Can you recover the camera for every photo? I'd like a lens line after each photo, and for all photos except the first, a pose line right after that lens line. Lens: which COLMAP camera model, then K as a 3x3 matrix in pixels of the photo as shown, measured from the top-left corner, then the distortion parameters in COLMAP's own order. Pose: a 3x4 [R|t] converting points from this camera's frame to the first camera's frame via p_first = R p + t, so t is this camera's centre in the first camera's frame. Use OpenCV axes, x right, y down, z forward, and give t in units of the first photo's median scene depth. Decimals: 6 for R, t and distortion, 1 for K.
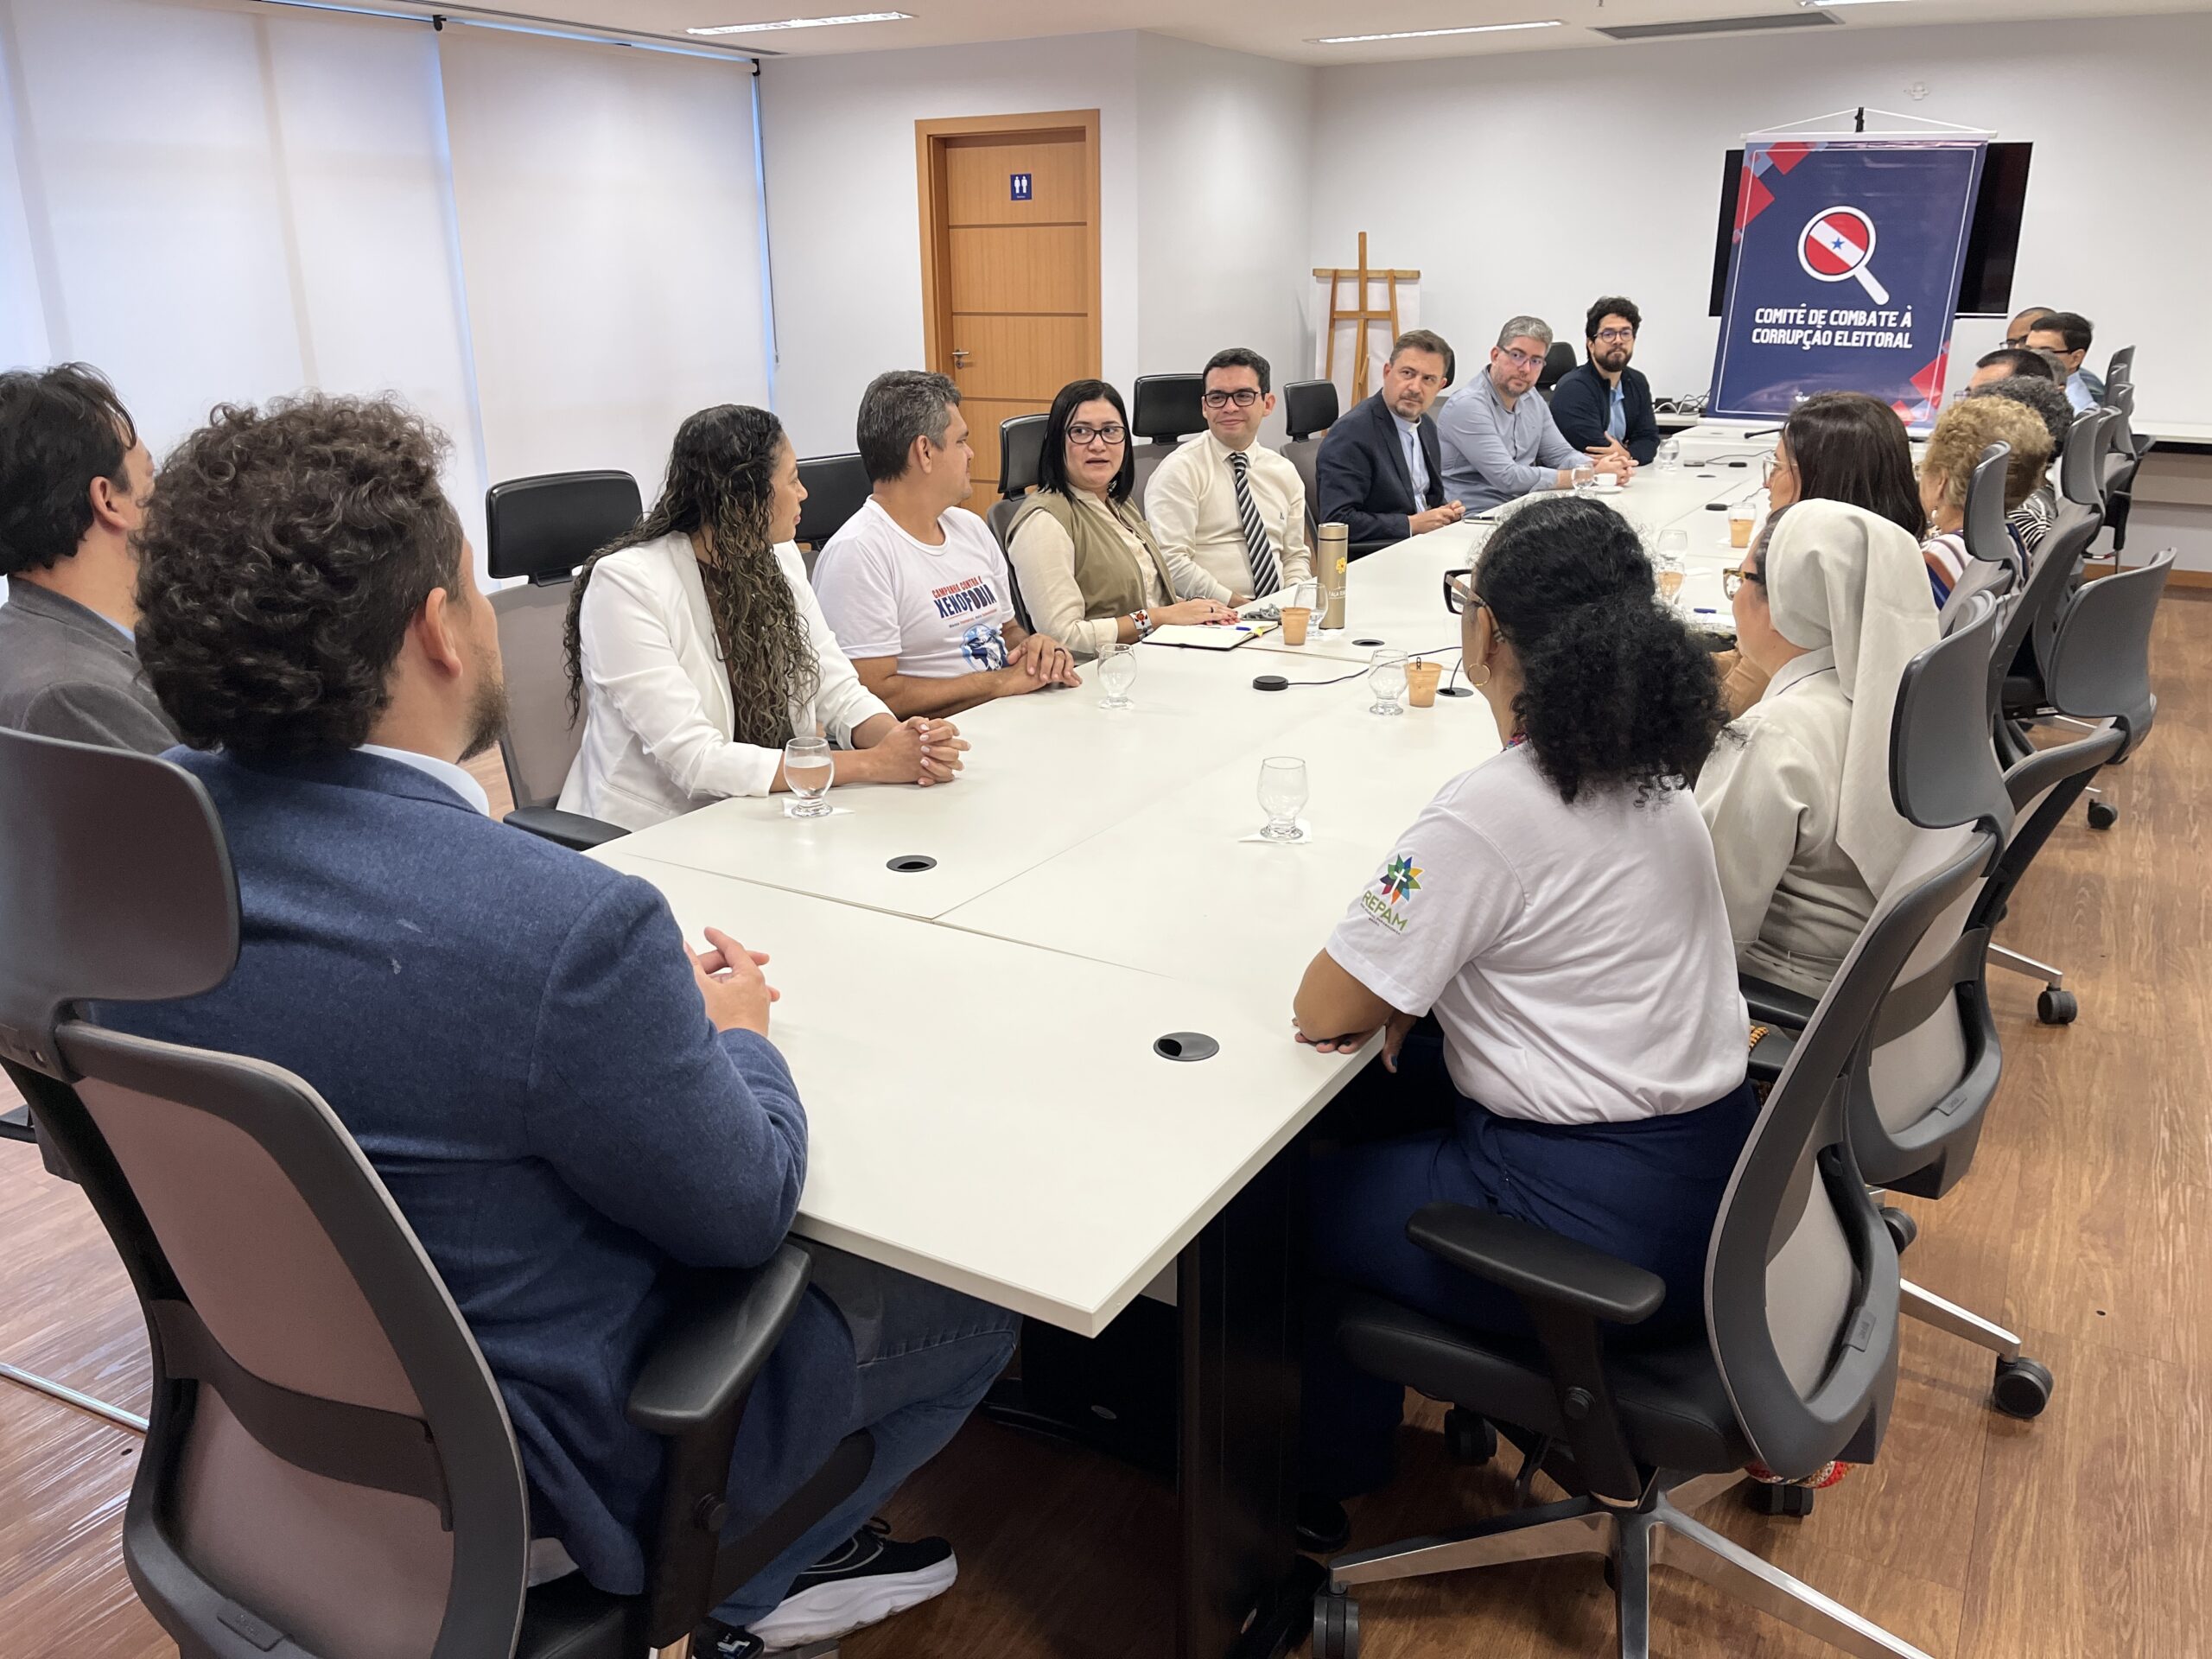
lens RADIAL K [[1653.1, 0, 1115.7], [0, 1653.1, 829.9], [0, 0, 1]] dist [0.156246, -0.142552]
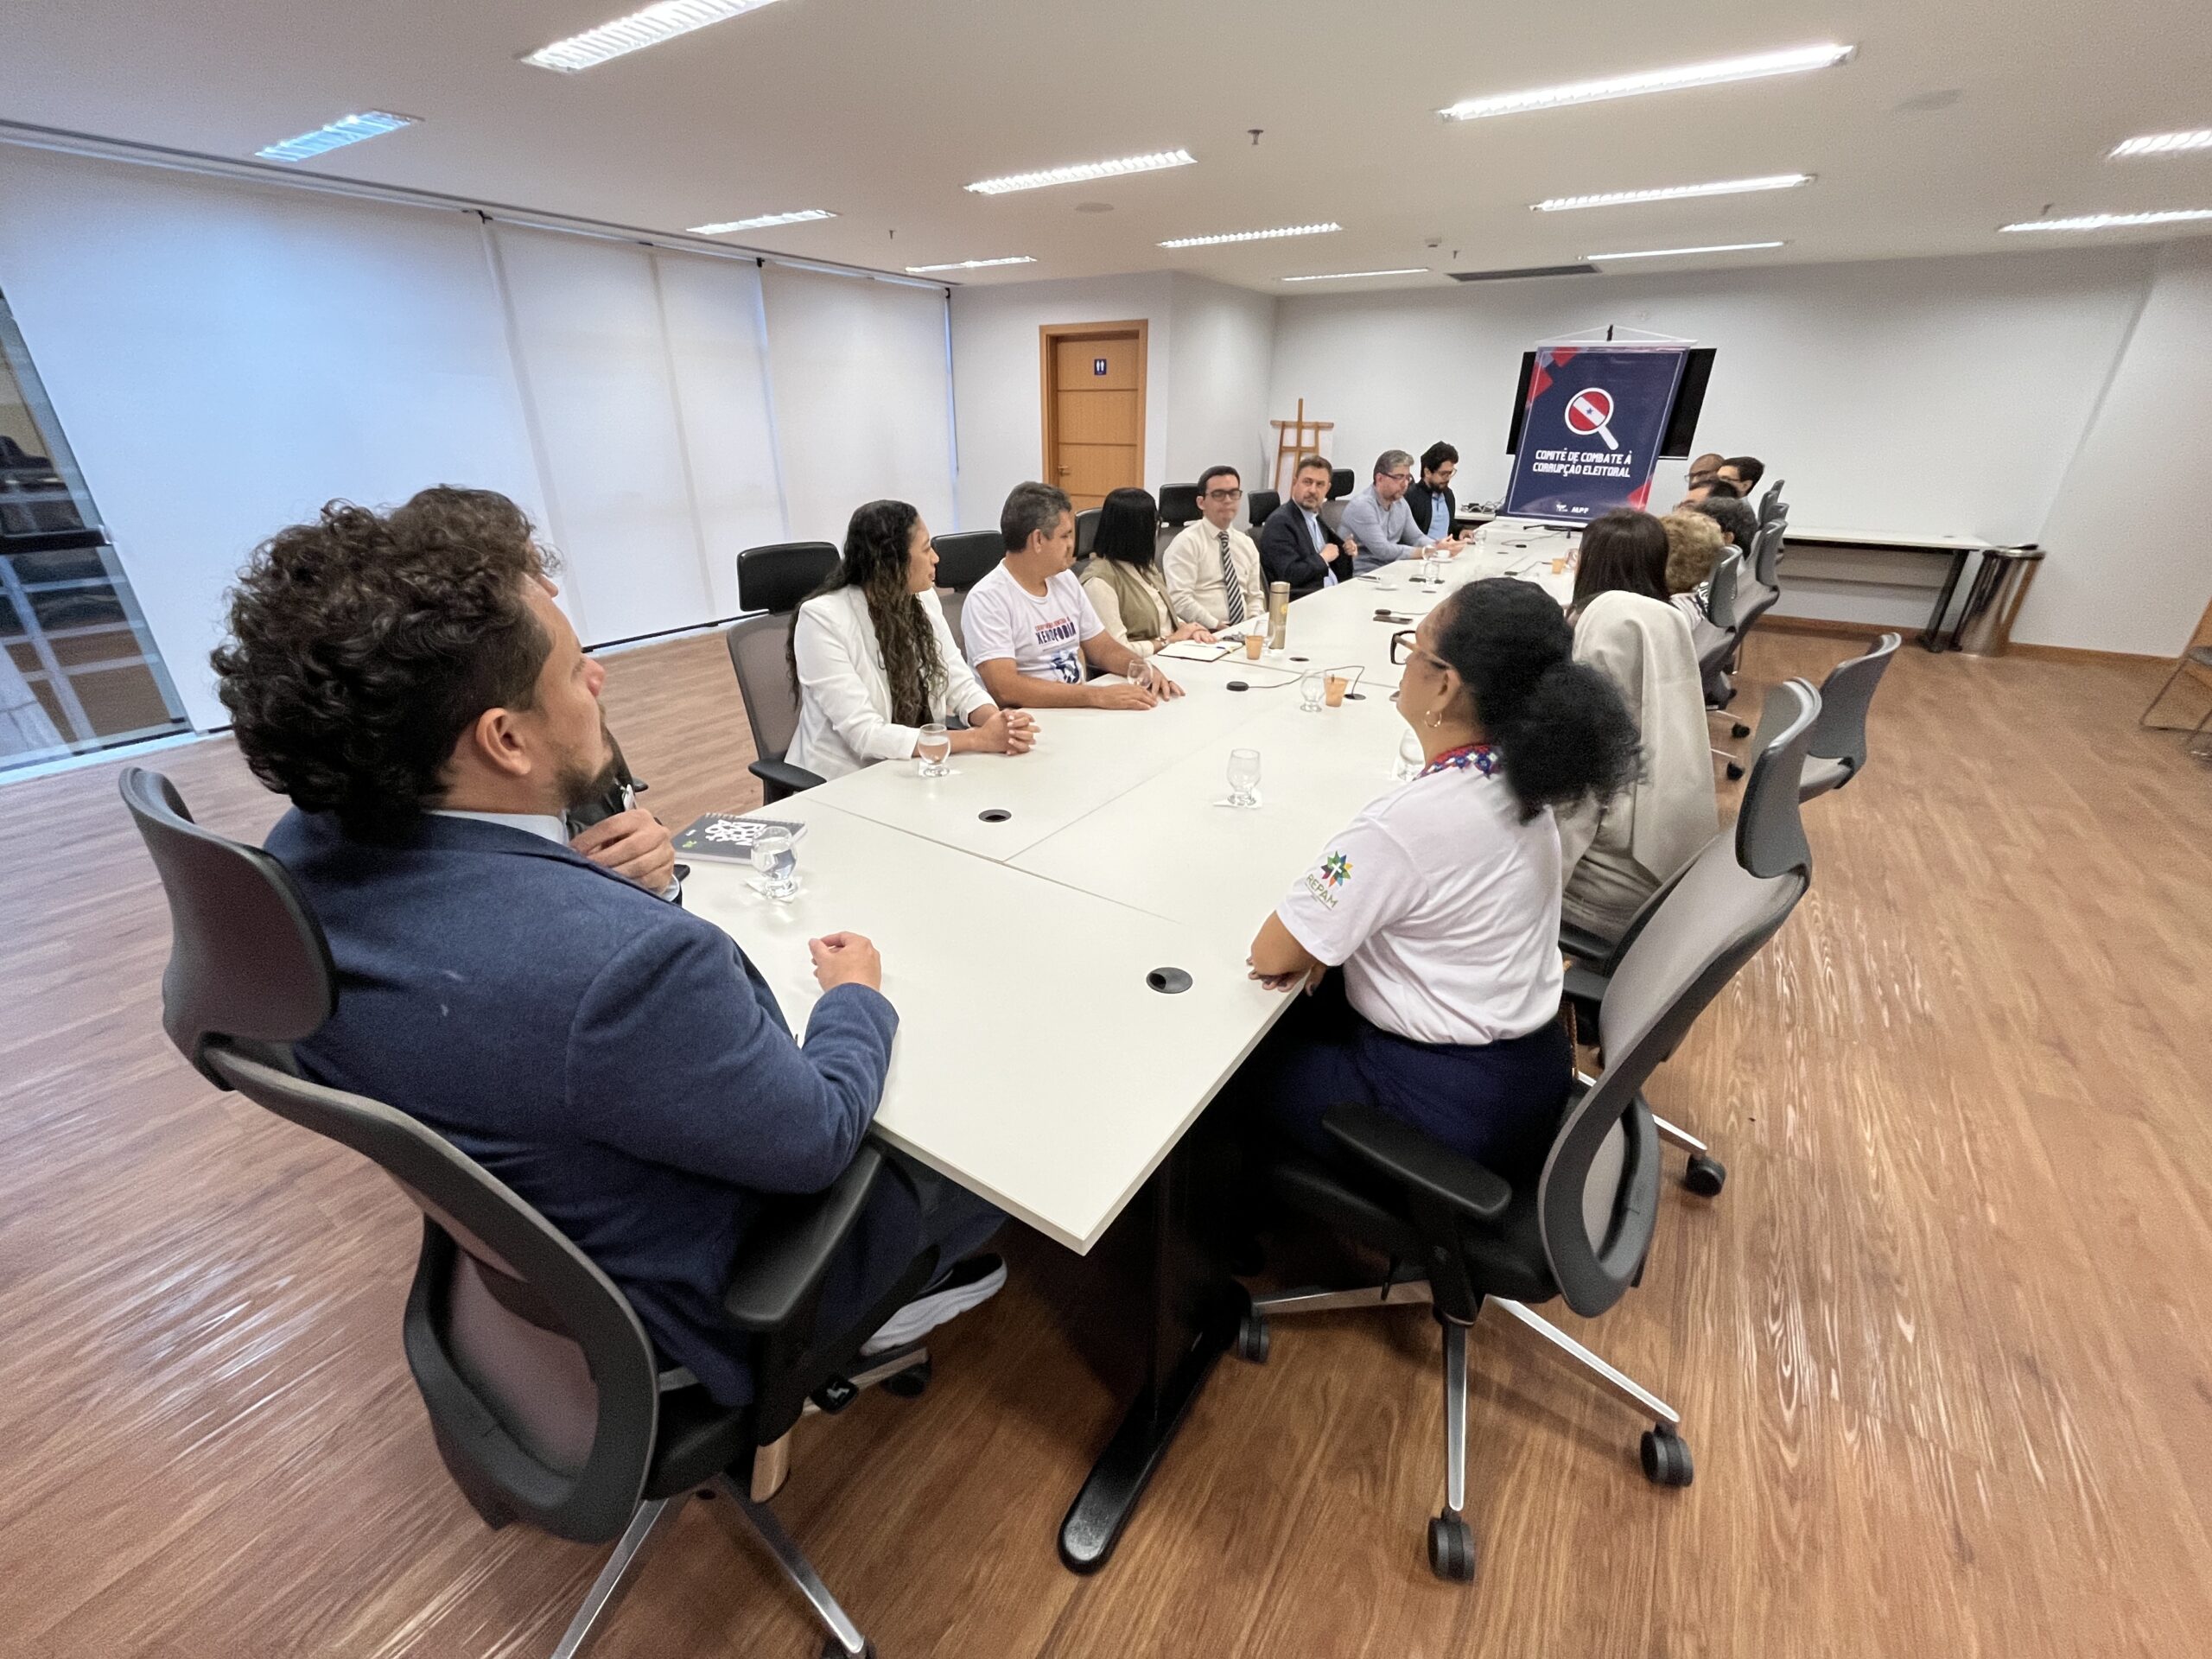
lens RADIAL K [[904.9, 0, 1106.0], [0, 904.9, 829.5], [0, 0, 1]] dist [0.036258, 0.000043]
pose [[0.998584, 0.034929, -0.040114, 0.009738], [-0.030729, 0.994420, 0.100915, -0.045111], [0.043415, -0.099539, 0.994086, 0.153342]]
